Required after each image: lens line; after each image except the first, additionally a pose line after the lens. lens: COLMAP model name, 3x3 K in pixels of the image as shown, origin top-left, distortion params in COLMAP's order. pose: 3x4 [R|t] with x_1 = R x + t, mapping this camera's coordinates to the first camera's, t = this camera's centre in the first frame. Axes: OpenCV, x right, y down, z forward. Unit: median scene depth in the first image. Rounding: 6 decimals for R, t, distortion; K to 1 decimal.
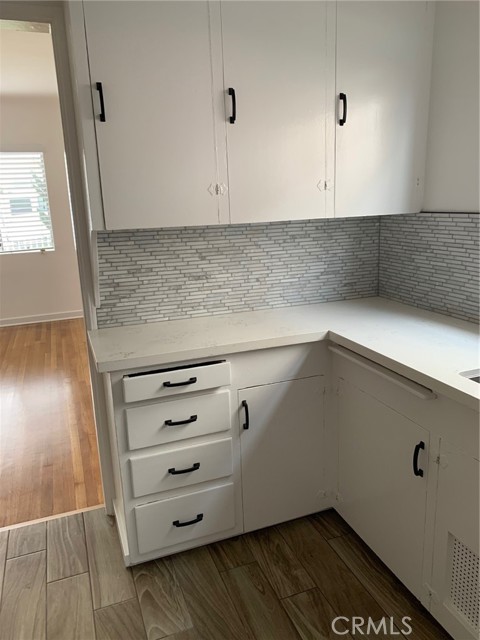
lens RADIAL K [[487.2, 0, 240.1], [0, 487.2, 317.3], [0, 0, 1]] dist [0.000308, -0.000898]
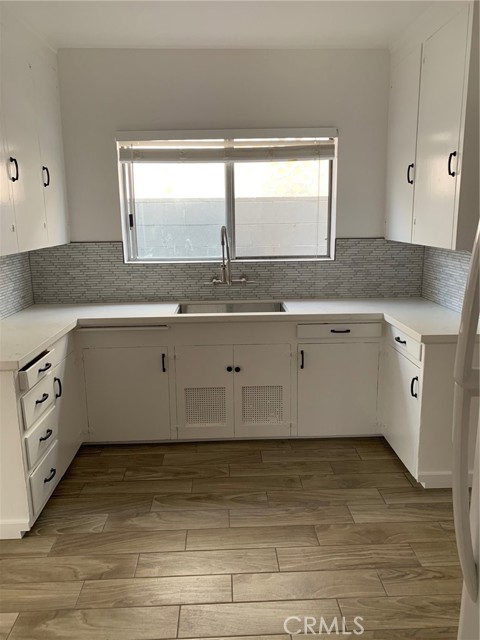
lens RADIAL K [[487.2, 0, 240.1], [0, 487.2, 317.3], [0, 0, 1]] dist [0.000308, -0.000898]
pose [[0.319064, -0.164316, 0.933380, -1.086928], [0.228535, 0.969132, 0.092488, -0.001827], [-0.919766, 0.183801, 0.346768, -0.011252]]
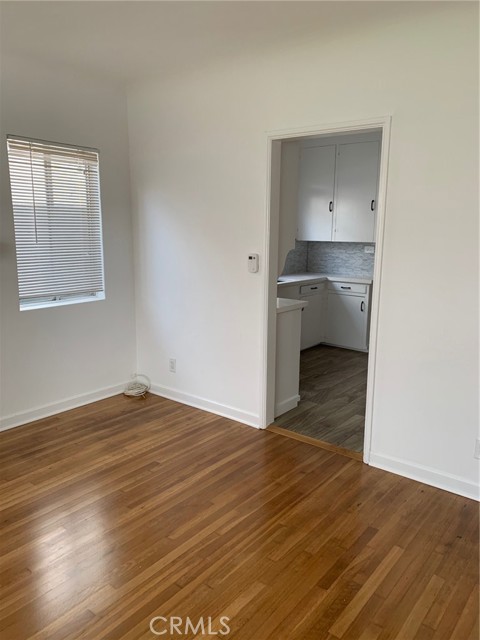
lens RADIAL K [[487.2, 0, 240.1], [0, 487.2, 317.3], [0, 0, 1]] dist [0.000308, -0.000898]
pose [[-0.505508, -0.132065, 0.852655, -1.854012], [0.210090, 0.939634, 0.270092, -0.471447], [-0.836854, 0.315668, -0.447247, 2.021948]]
